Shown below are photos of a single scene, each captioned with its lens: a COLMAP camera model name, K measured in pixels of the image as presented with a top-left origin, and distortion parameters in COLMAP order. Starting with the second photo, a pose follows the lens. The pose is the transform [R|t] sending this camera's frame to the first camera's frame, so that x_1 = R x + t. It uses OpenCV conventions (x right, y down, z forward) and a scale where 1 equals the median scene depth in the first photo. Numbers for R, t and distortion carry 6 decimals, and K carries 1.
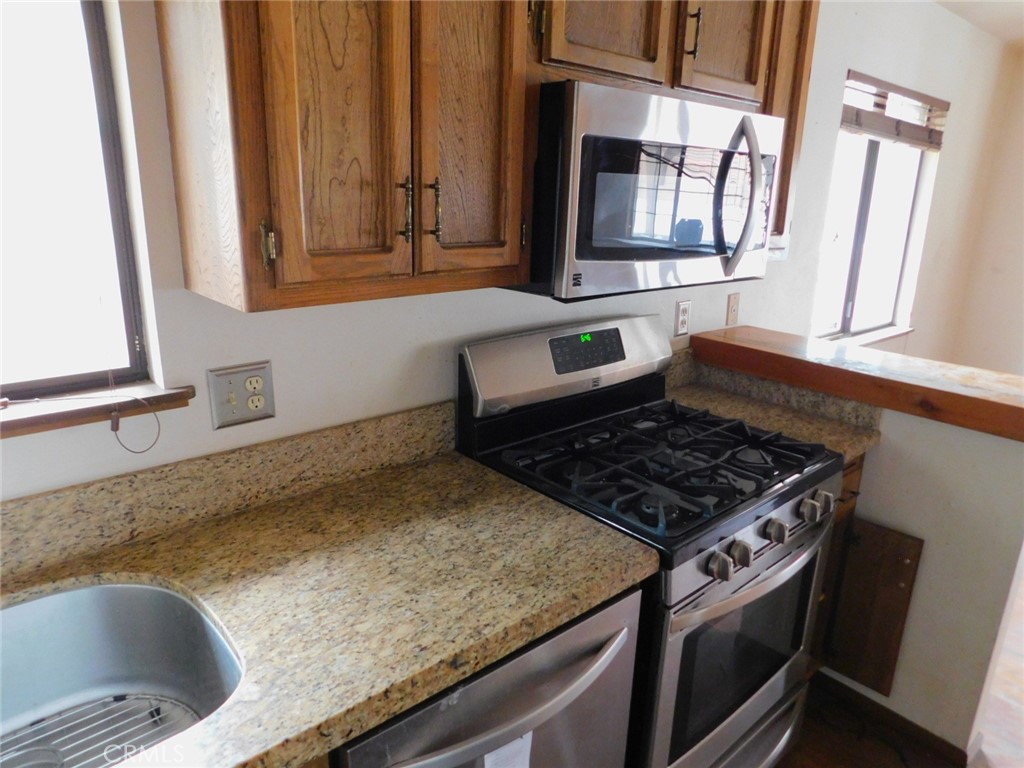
lens RADIAL K [[677.2, 0, 512.0], [0, 677.2, 384.0], [0, 0, 1]] dist [-0.001463, -0.001406]
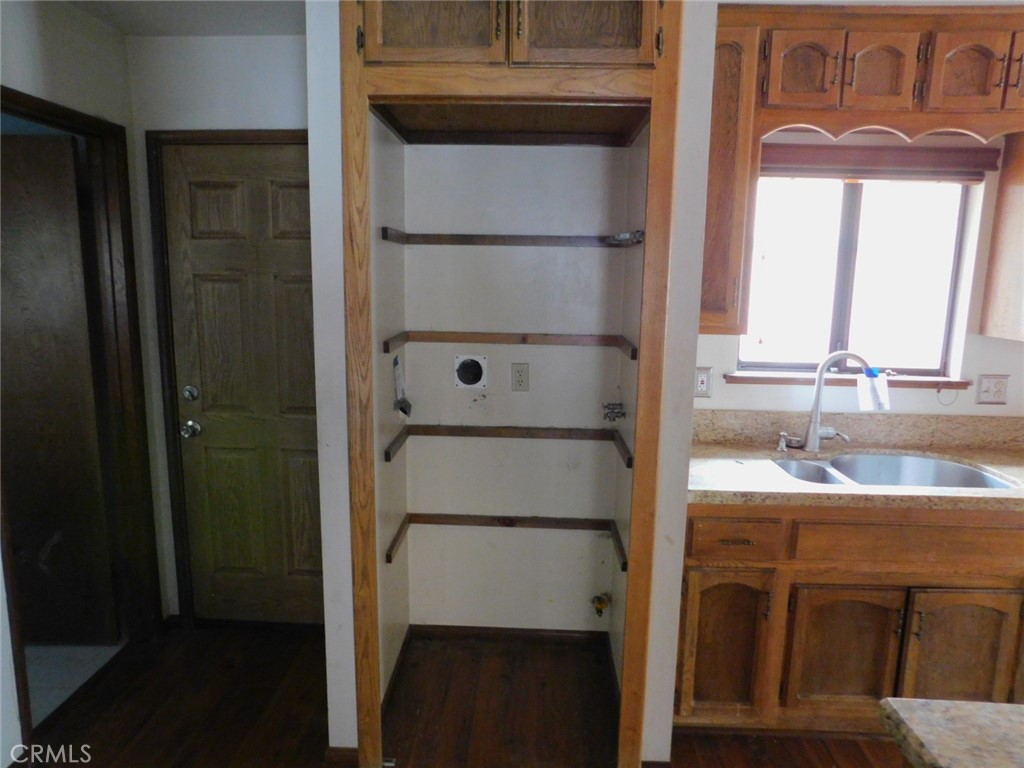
lens RADIAL K [[677.2, 0, 512.0], [0, 677.2, 384.0], [0, 0, 1]] dist [-0.001463, -0.001406]
pose [[0.714742, 0.128151, -0.687547, -0.046136], [-0.186230, 0.982450, -0.010479, 0.306010], [0.674138, 0.135532, 0.726065, -1.519895]]
